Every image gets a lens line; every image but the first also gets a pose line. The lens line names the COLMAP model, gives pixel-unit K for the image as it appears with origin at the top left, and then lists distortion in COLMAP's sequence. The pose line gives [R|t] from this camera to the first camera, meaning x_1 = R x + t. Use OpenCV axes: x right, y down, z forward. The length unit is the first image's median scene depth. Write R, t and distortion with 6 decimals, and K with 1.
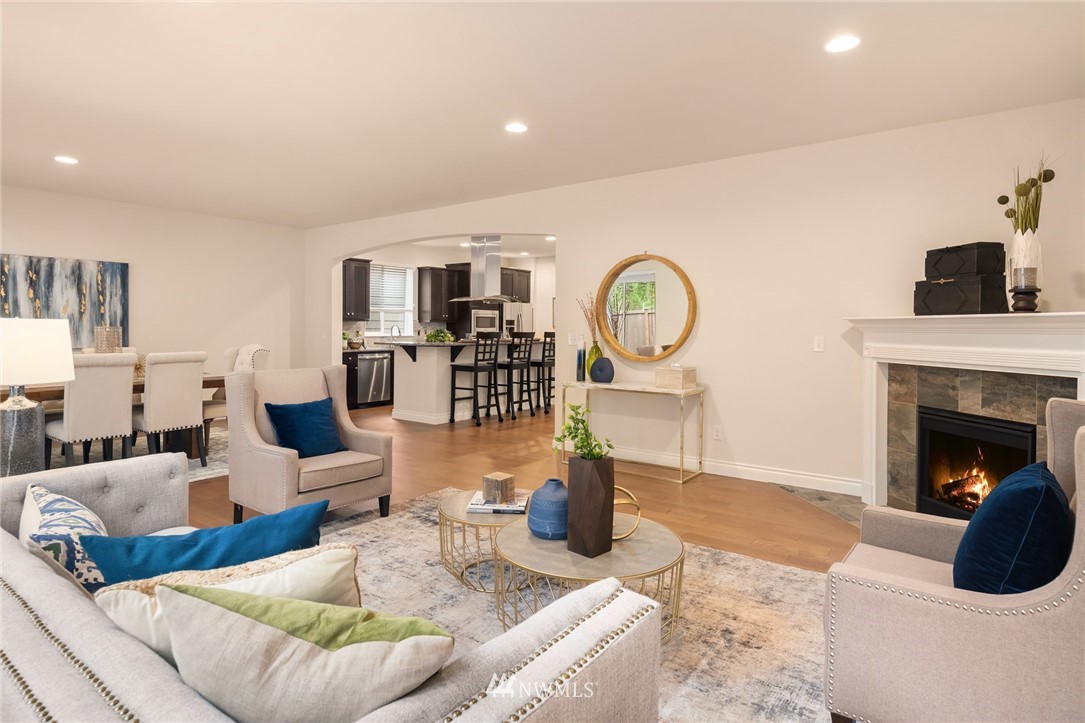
lens RADIAL K [[592.3, 0, 542.1], [0, 592.3, 333.3], [0, 0, 1]] dist [-0.002665, -0.002149]
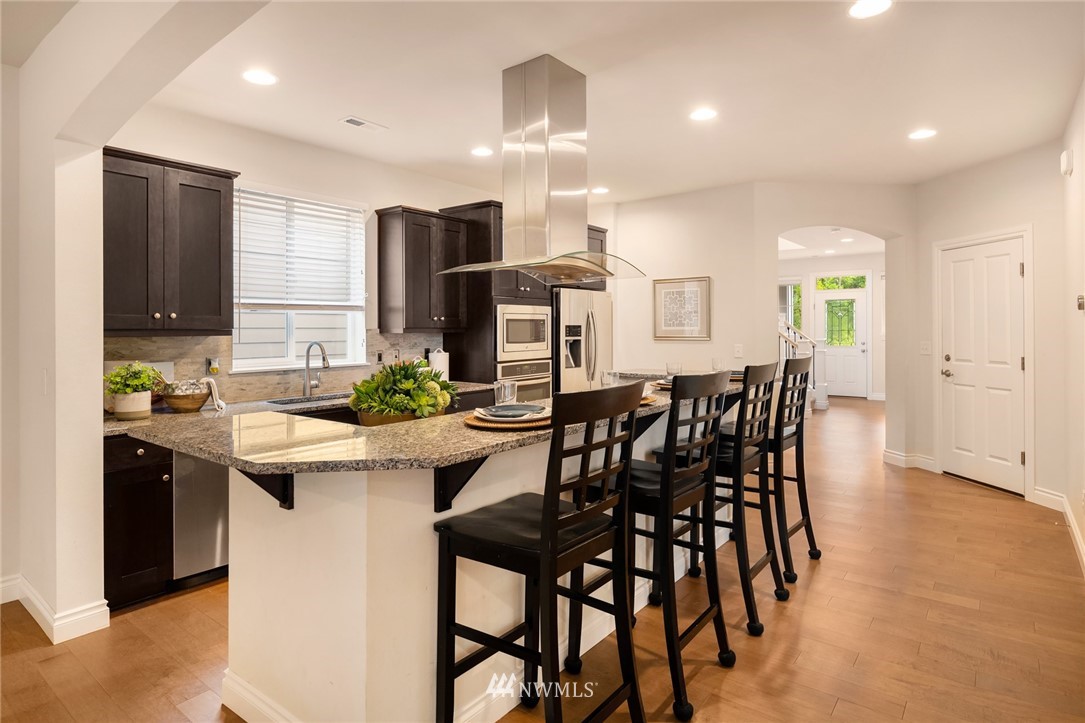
lens RADIAL K [[592.3, 0, 534.2], [0, 592.3, 325.2], [0, 0, 1]] dist [-0.002665, -0.002149]
pose [[0.999522, -0.006556, -0.030213, -0.159556], [0.006150, 0.999890, -0.013522, -0.036353], [0.030299, 0.013329, 0.999452, 1.138050]]
